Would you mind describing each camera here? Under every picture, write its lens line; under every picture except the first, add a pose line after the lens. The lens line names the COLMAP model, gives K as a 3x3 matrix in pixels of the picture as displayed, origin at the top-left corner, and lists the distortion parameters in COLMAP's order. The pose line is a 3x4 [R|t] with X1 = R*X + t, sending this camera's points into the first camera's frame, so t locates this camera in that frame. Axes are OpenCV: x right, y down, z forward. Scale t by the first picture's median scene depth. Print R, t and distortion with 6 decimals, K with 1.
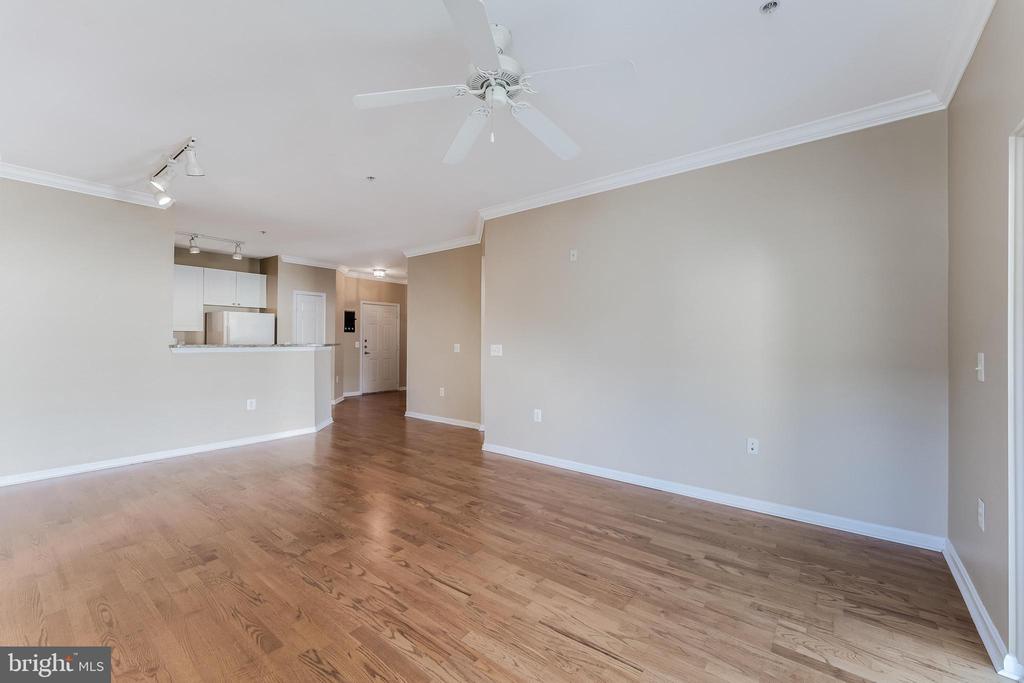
lens RADIAL K [[411.0, 0, 515.3], [0, 411.0, 337.3], [0, 0, 1]] dist [0.000078, -0.000118]
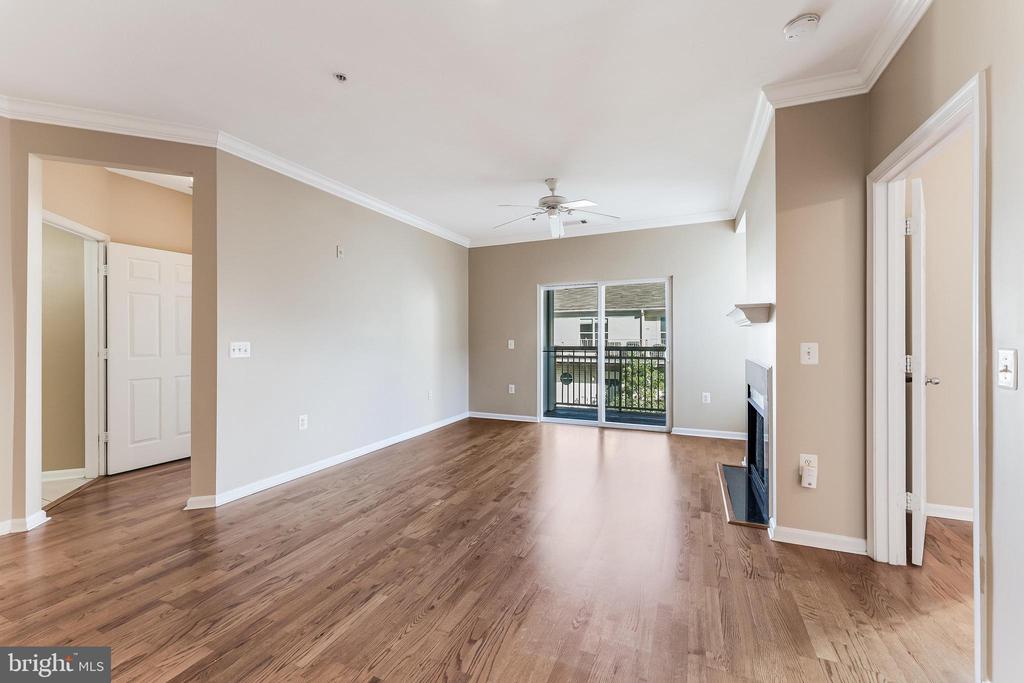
lens RADIAL K [[411.5, 0, 515.8], [0, 411.5, 340.2], [0, 0, 1]] dist [0.000548, -0.000447]
pose [[-0.255044, -0.006830, 0.966905, -0.902870], [-0.008013, 0.999956, 0.004950, 0.008685], [-0.966896, -0.006485, -0.255088, 0.789155]]
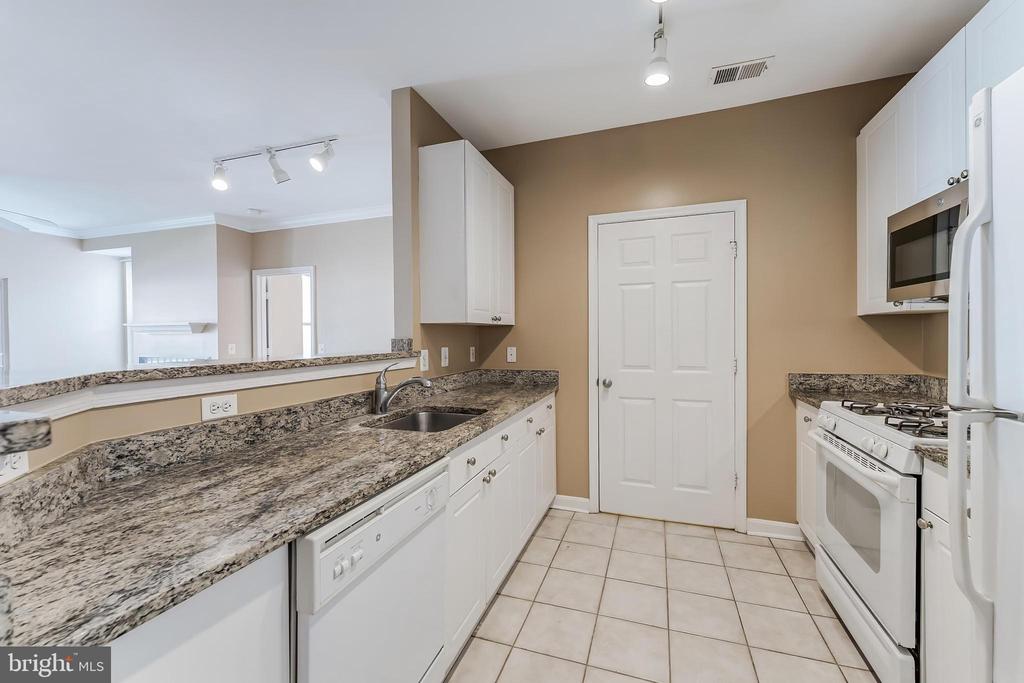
lens RADIAL K [[411.5, 0, 515.8], [0, 411.5, 340.2], [0, 0, 1]] dist [0.000548, -0.000447]
pose [[-0.945174, 0.004138, -0.326540, -0.837037], [0.004253, 0.999991, 0.000361, 0.004560], [0.326539, -0.001048, -0.945183, 1.640432]]
